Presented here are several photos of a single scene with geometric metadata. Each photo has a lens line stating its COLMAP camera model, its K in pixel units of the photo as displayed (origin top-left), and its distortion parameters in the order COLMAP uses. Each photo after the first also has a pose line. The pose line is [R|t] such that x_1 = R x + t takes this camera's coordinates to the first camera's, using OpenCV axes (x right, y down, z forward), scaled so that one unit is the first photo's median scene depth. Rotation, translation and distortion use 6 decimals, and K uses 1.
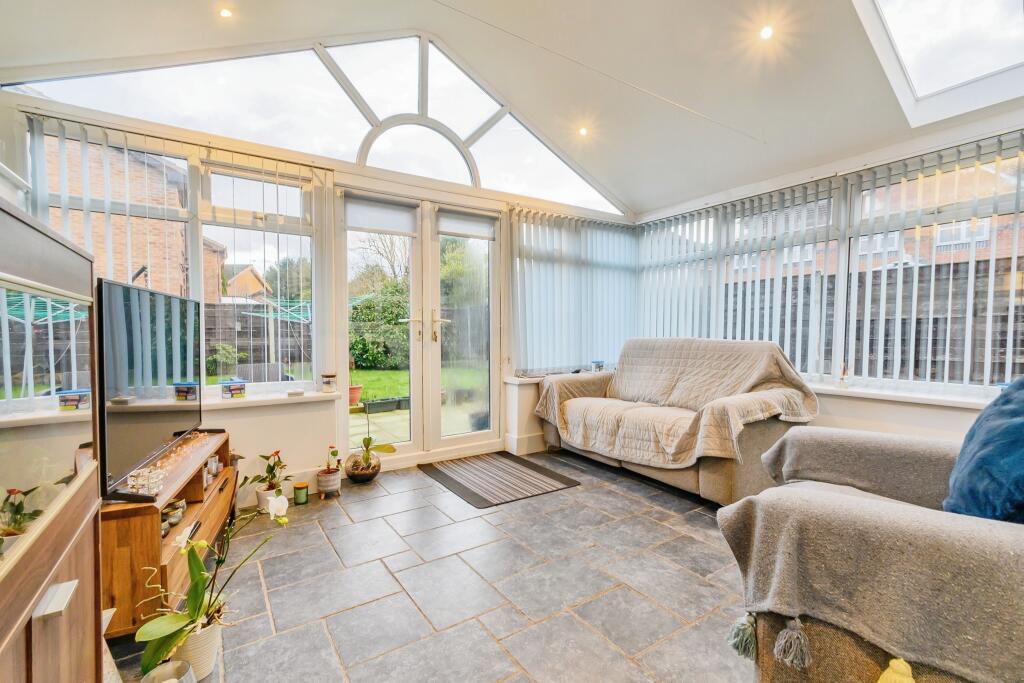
lens RADIAL K [[457.8, 0, 512.0], [0, 457.8, 341.5], [0, 0, 1]] dist [-0.000830, -0.000183]
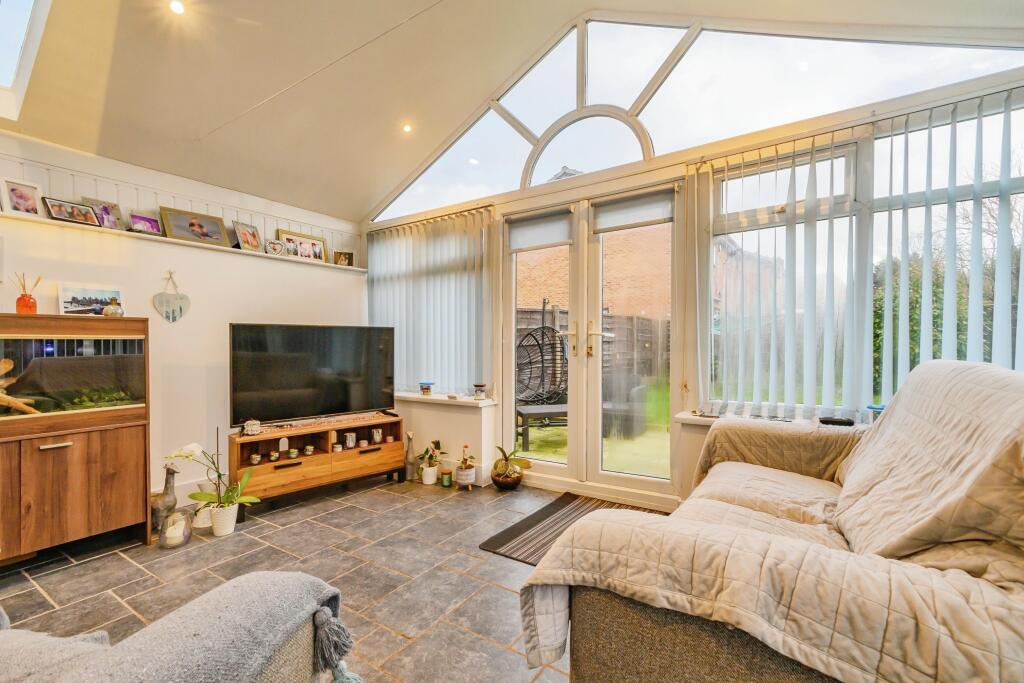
lens RADIAL K [[447.7, 0, 514.3], [0, 447.7, 345.2], [0, 0, 1]] dist [-0.001229, -0.000151]
pose [[0.382107, -0.004479, -0.924107, 0.574119], [-0.015160, 0.999823, -0.011114, -0.012556], [0.923994, 0.018256, 0.381972, 0.550375]]
